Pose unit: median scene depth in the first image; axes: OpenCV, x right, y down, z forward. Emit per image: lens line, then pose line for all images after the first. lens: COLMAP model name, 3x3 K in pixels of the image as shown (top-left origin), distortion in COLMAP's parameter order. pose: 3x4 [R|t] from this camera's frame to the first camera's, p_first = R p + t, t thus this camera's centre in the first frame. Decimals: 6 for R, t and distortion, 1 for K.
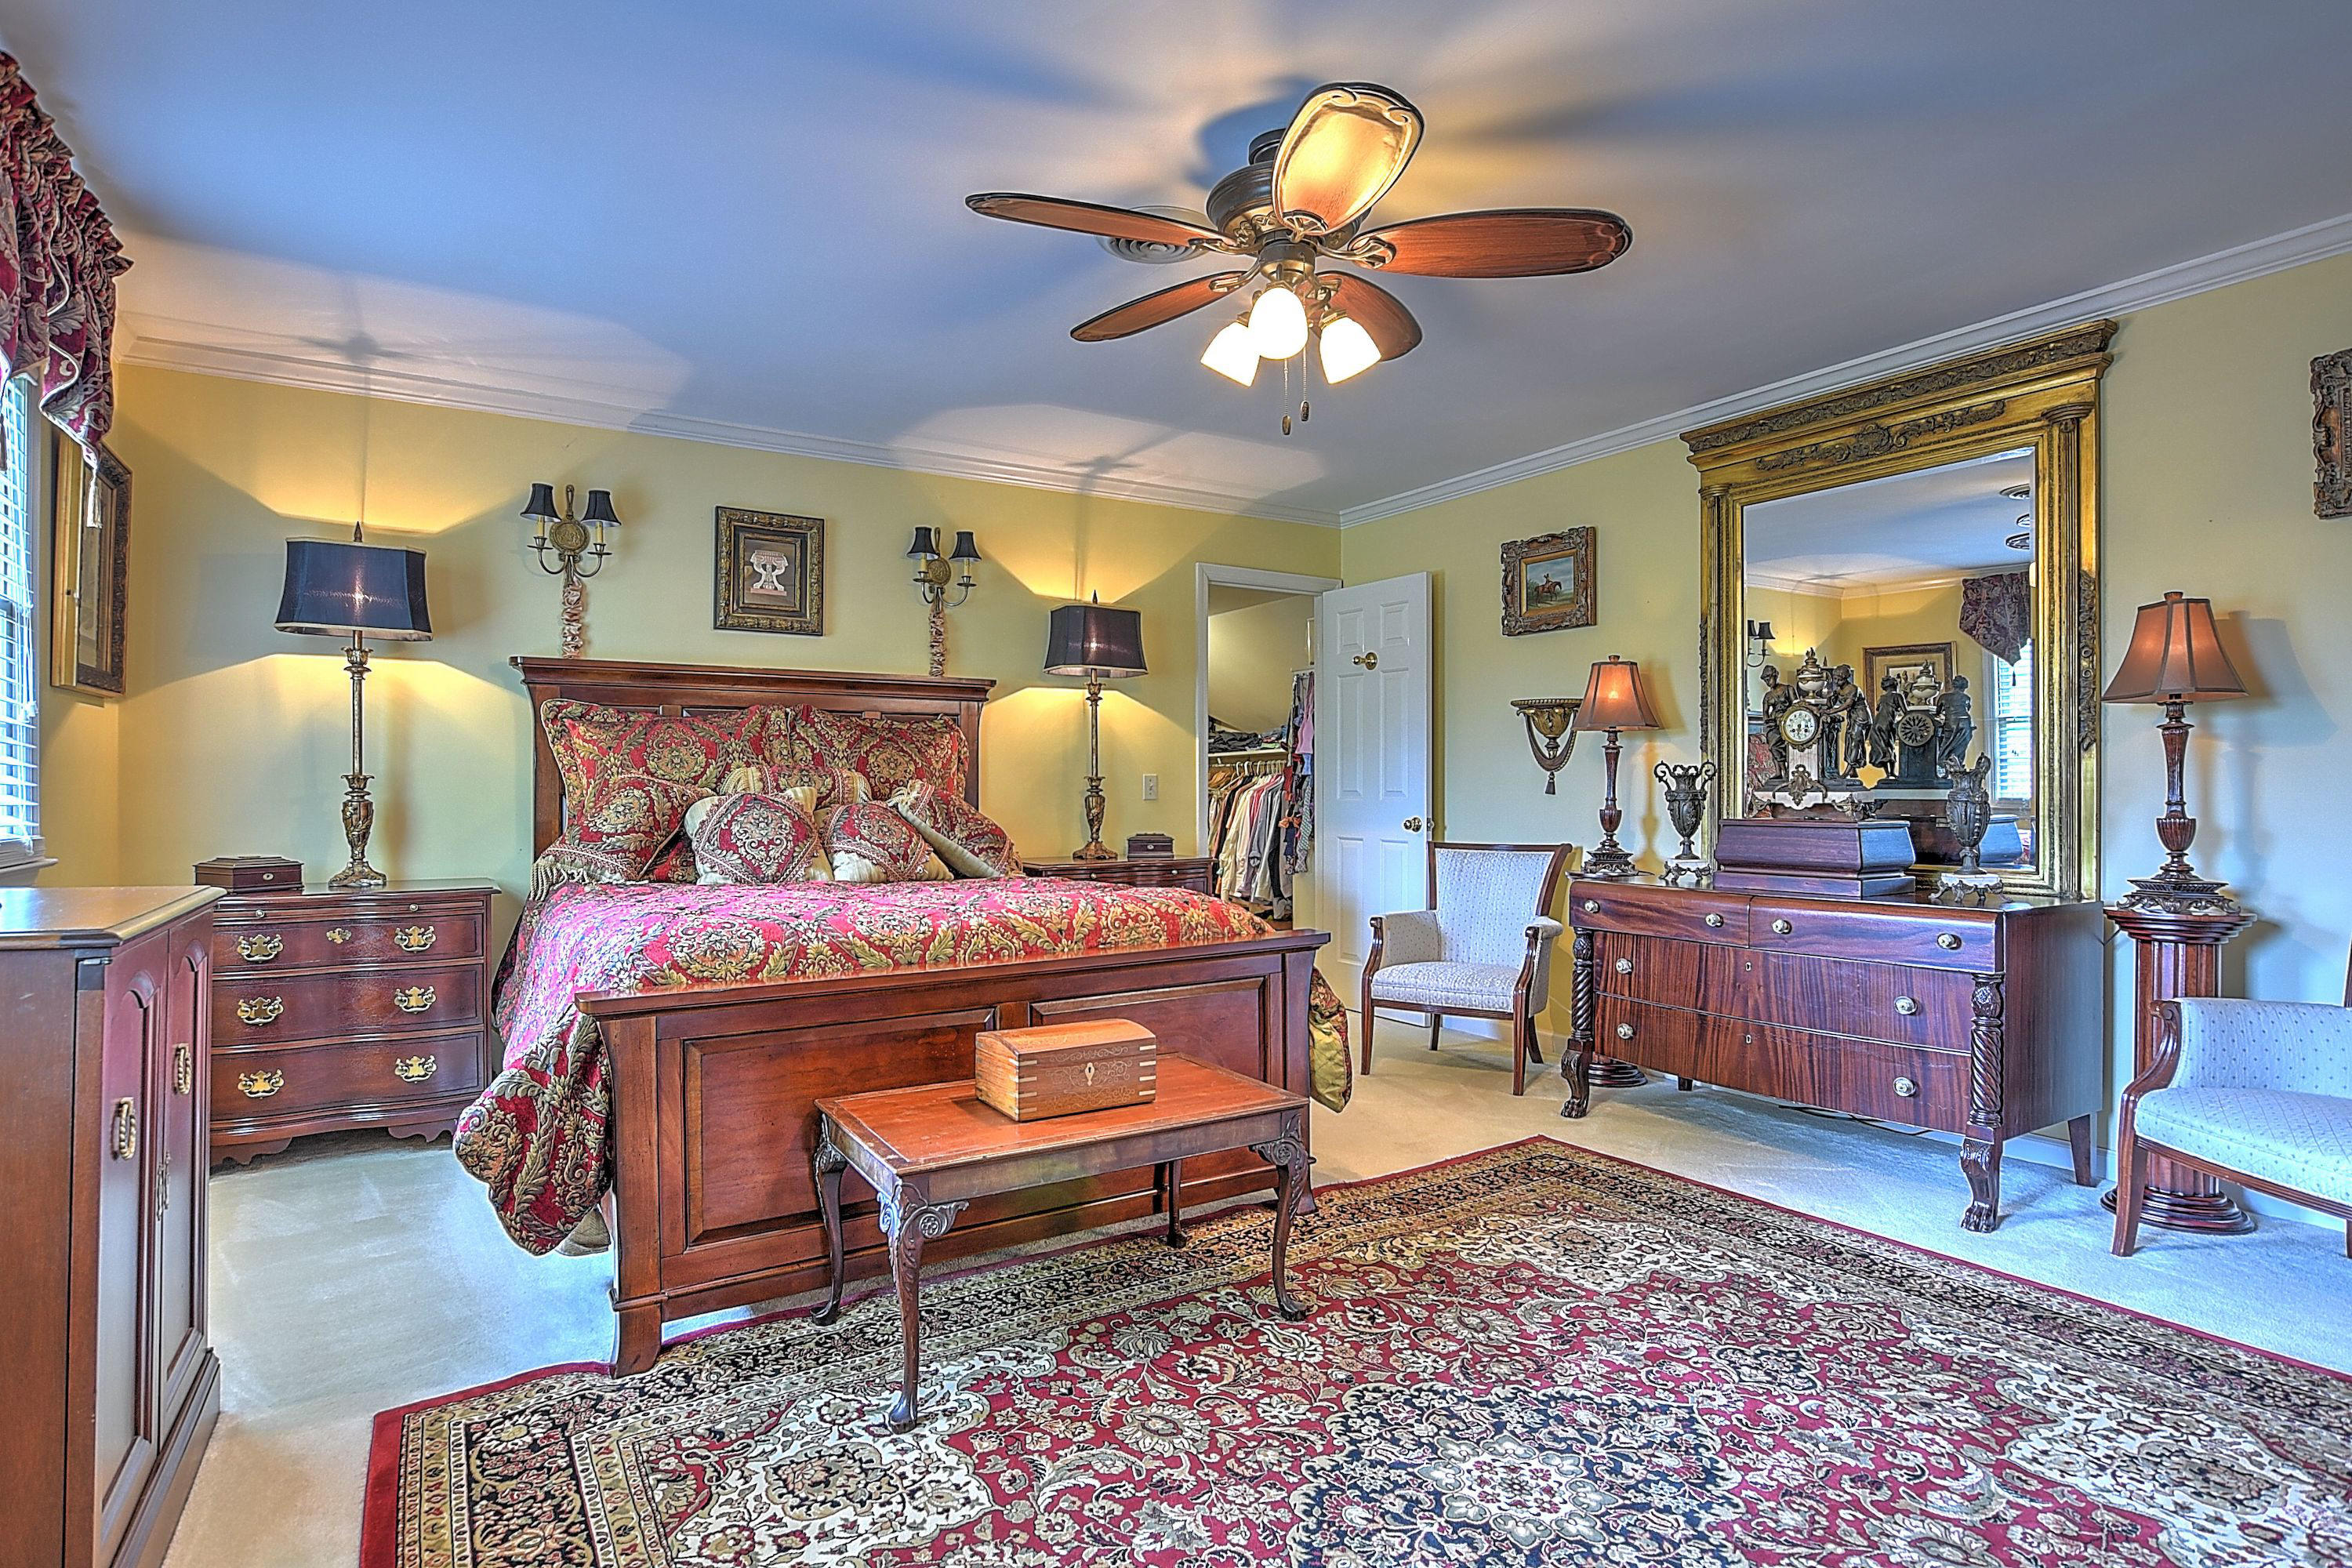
lens RADIAL K [[1208.2, 0, 1166.2], [0, 1208.2, 779.6], [0, 0, 1]] dist [-0.023904, 0.003397]
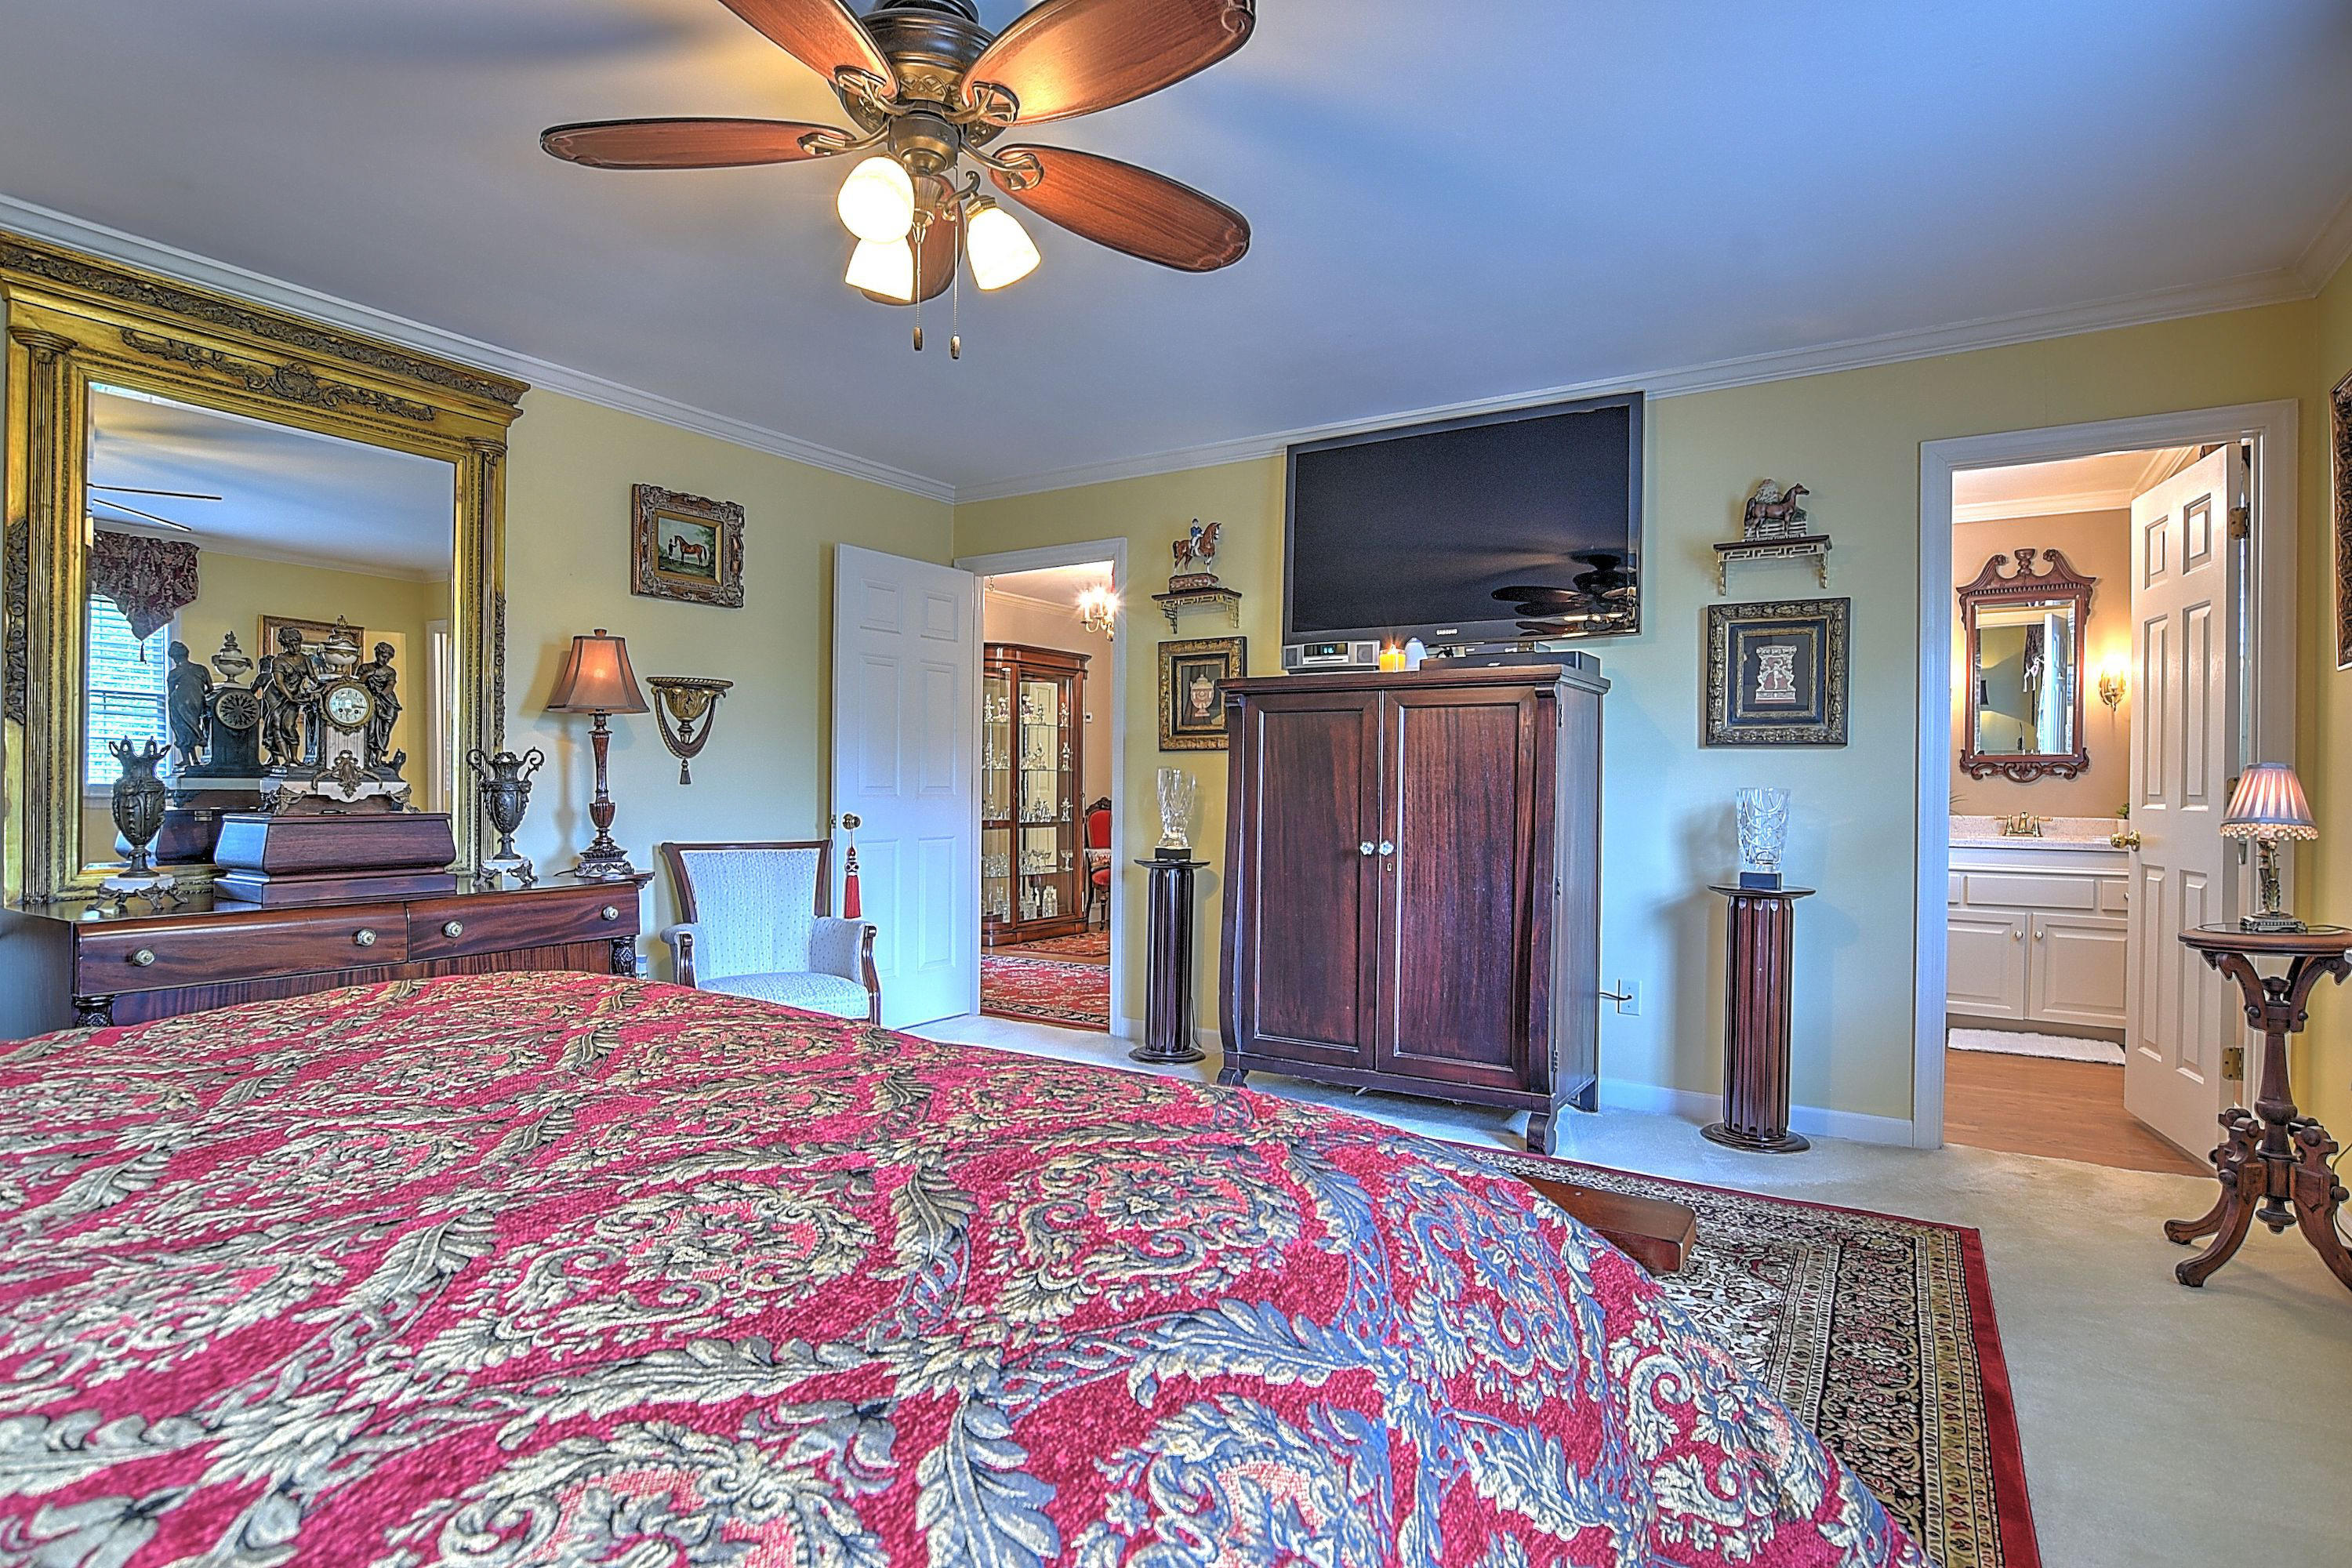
lens RADIAL K [[1208.2, 0, 1153.3], [0, 1208.2, 785.1], [0, 0, 1]] dist [-0.023904, 0.003397]
pose [[-0.443122, -0.001181, 0.896460, -0.610430], [-0.012434, 0.999911, -0.004829, 0.011892], [-0.896375, -0.013286, -0.443097, 1.038593]]
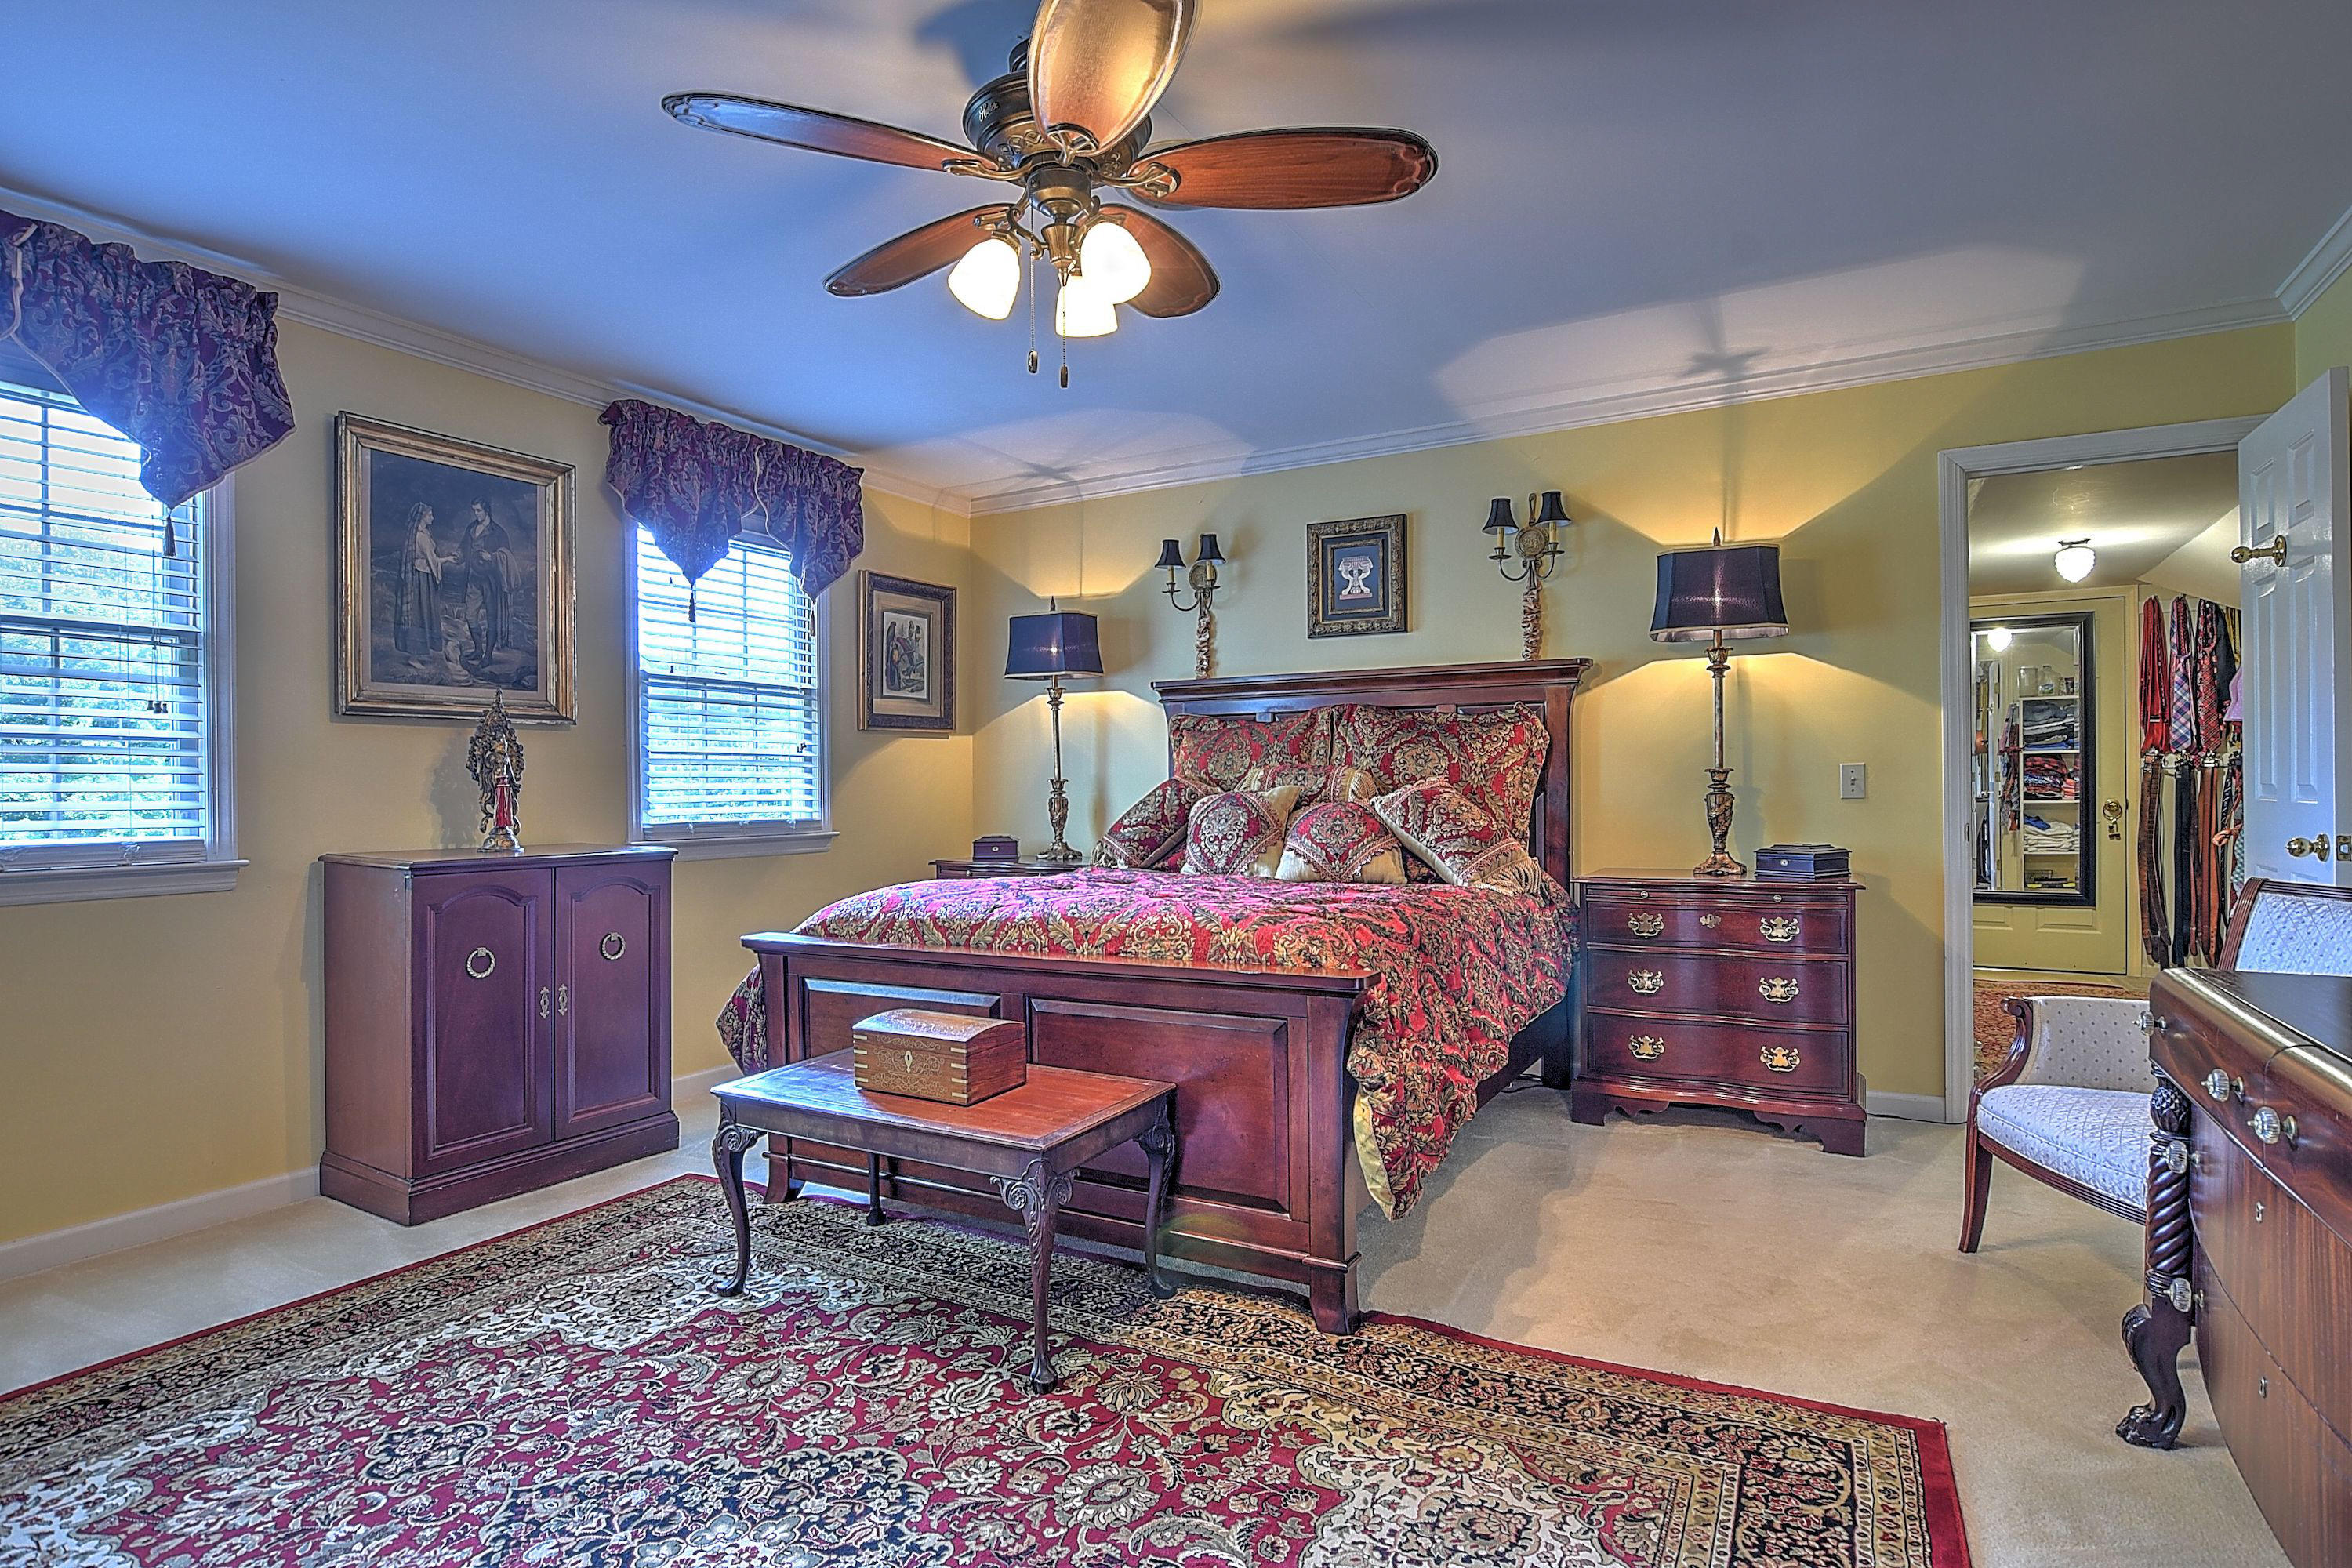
lens RADIAL K [[1208.2, 0, 1159.1], [0, 1208.2, 781.1], [0, 0, 1]] dist [-0.023904, 0.003397]
pose [[0.476640, -0.006957, -0.879071, 0.772652], [0.014525, 0.999895, -0.000038, 0.000784], [0.878979, -0.012750, 0.476691, 0.549072]]
